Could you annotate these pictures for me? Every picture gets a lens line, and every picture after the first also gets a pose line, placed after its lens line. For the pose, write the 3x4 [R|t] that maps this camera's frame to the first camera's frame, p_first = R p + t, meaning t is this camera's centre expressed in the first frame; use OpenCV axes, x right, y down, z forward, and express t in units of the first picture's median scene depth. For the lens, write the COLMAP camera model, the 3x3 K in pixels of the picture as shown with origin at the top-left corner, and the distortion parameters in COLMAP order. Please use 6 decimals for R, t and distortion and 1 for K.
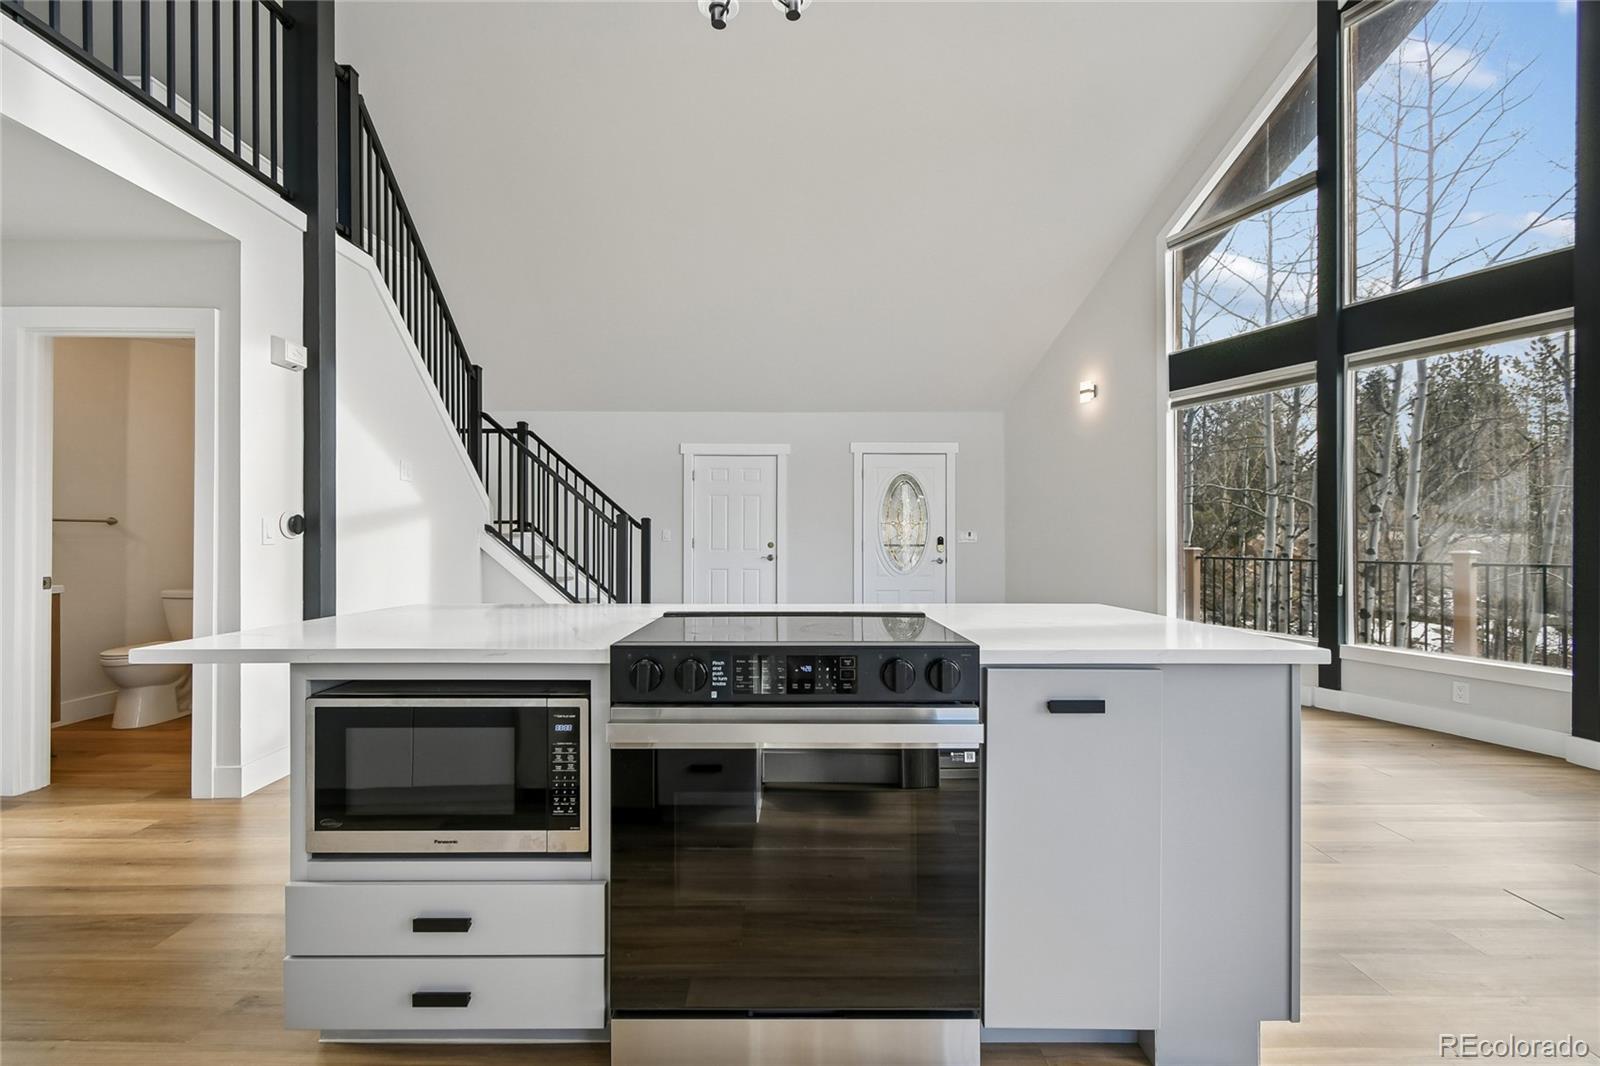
lens RADIAL K [[706.3, 0, 797.1], [0, 706.3, 541.3], [0, 0, 1]] dist [0.000068, -0.000250]
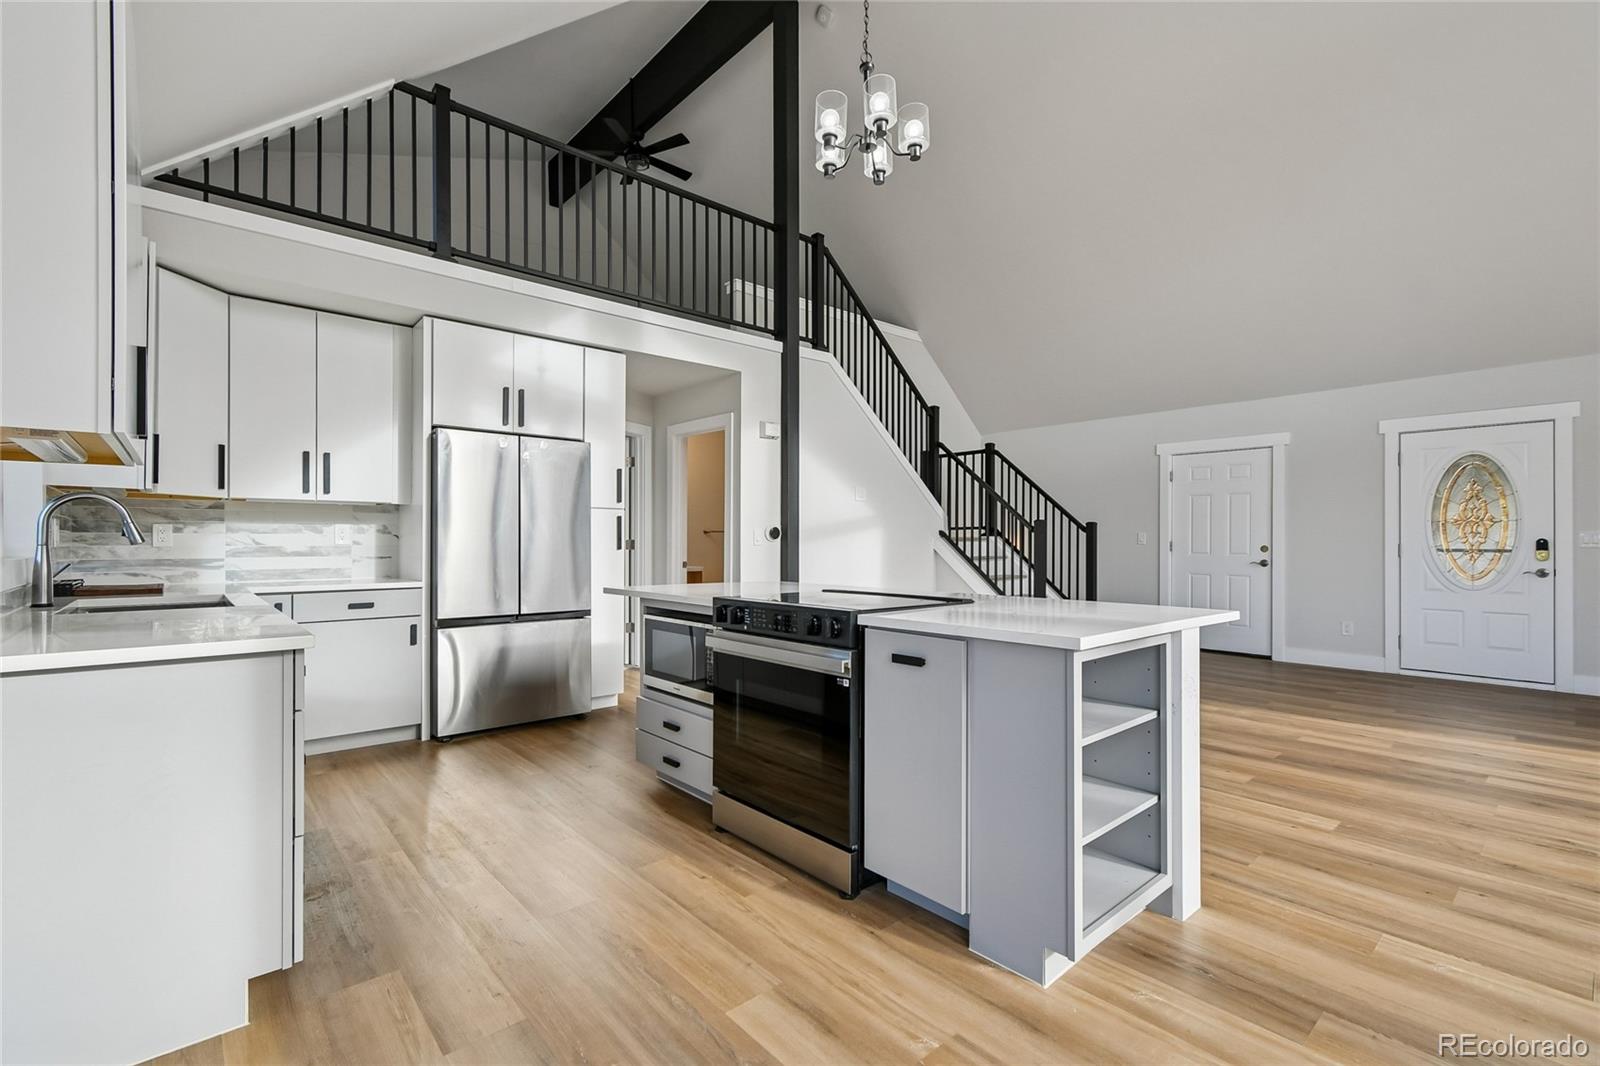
lens RADIAL K [[710.9, 0, 803.6], [0, 710.9, 537.9], [0, 0, 1]] dist [-0.000339, -0.000382]
pose [[0.663165, -0.003904, -0.748463, 0.350119], [-0.002485, 0.999969, -0.007418, -0.000416], [0.748469, 0.006779, 0.663135, -0.028479]]
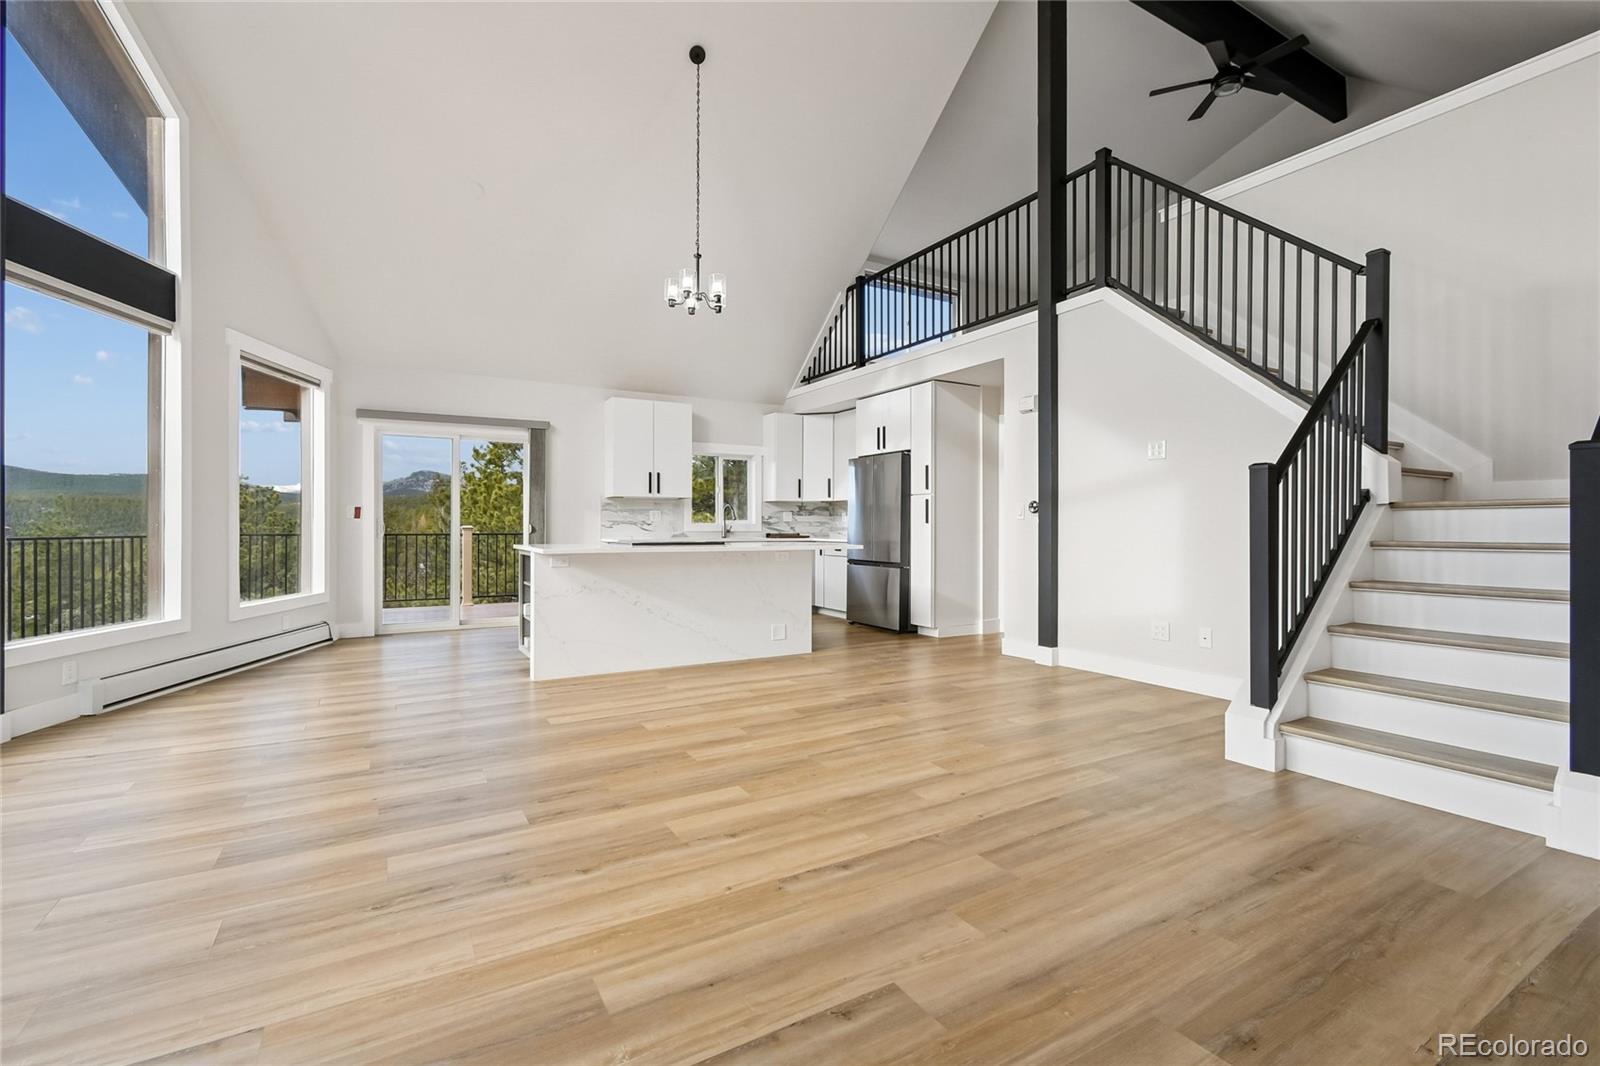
lens RADIAL K [[714.0, 0, 796.1], [0, 714.0, 537.7], [0, 0, 1]] dist [0.000927, -0.000866]
pose [[-0.863207, 0.005422, -0.504820, 0.362036], [-0.004962, 0.999803, 0.019224, 0.010435], [0.504825, 0.019099, -0.863010, 1.311016]]
